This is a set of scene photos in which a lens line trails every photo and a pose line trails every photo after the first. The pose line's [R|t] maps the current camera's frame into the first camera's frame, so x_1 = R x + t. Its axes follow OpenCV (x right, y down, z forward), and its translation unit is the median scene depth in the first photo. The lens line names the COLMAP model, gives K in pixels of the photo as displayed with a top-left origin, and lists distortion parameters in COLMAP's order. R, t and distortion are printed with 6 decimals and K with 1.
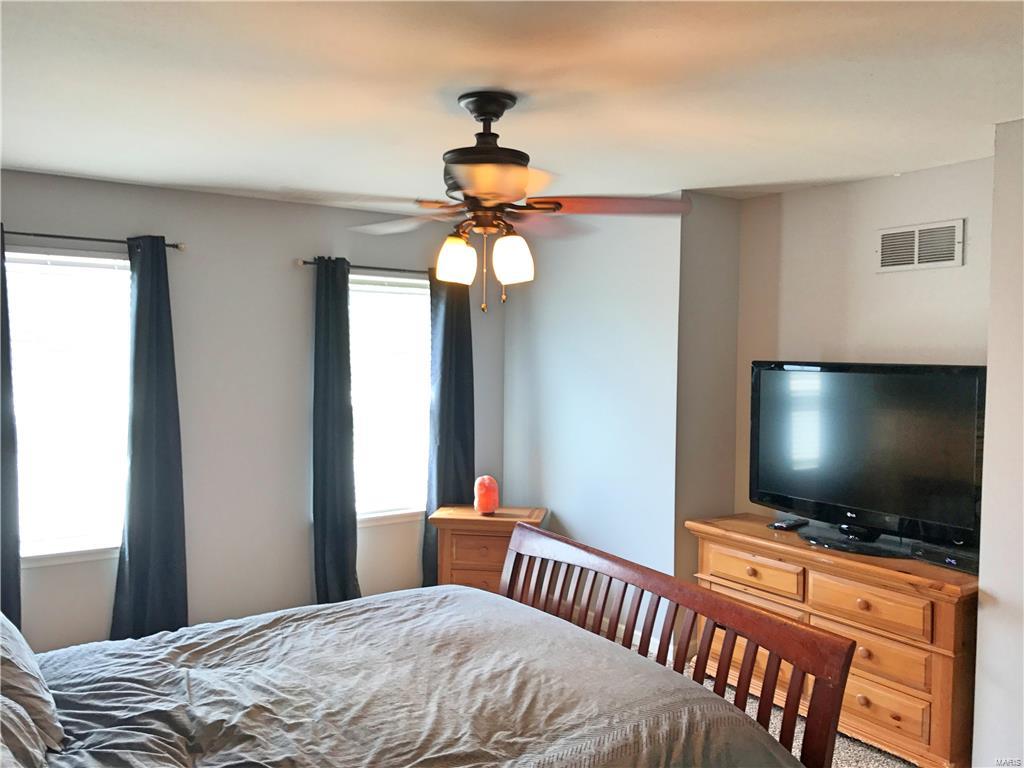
lens RADIAL K [[844.7, 0, 511.3], [0, 844.7, 368.8], [0, 0, 1]] dist [0.090011, -0.231461]
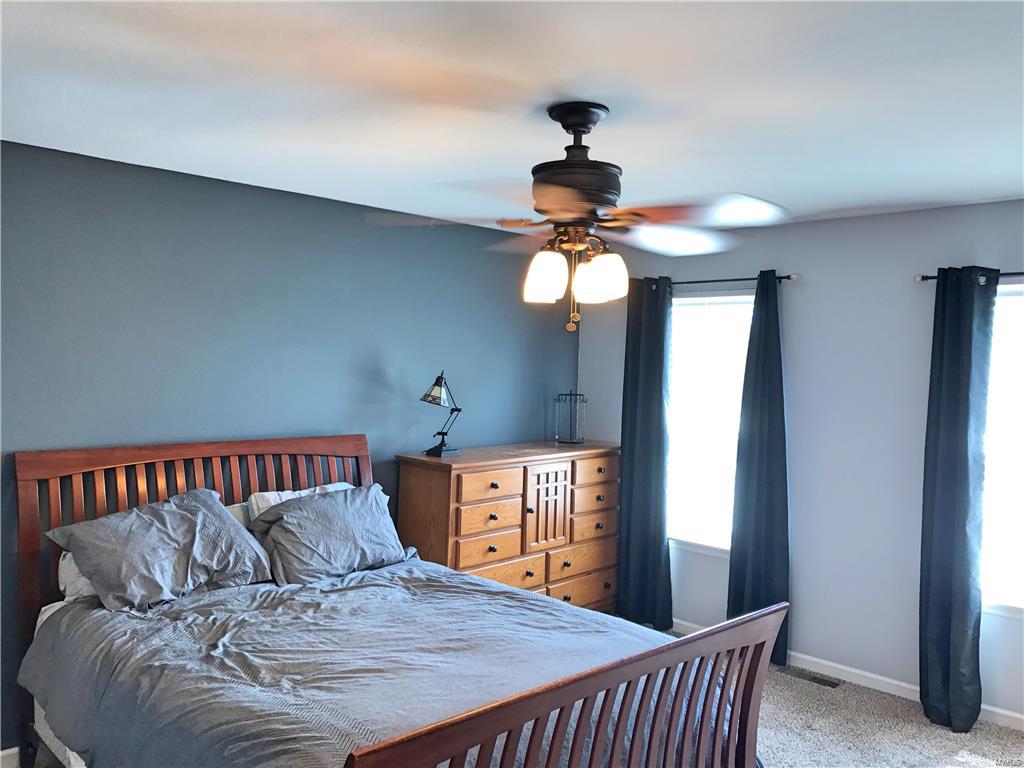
lens RADIAL K [[844.7, 0, 511.3], [0, 844.7, 368.8], [0, 0, 1]] dist [0.090011, -0.231461]
pose [[0.181475, 0.003224, -0.983390, 0.899271], [-0.046422, 0.998908, -0.005292, -0.017065], [0.982299, 0.046611, 0.181426, 0.761344]]
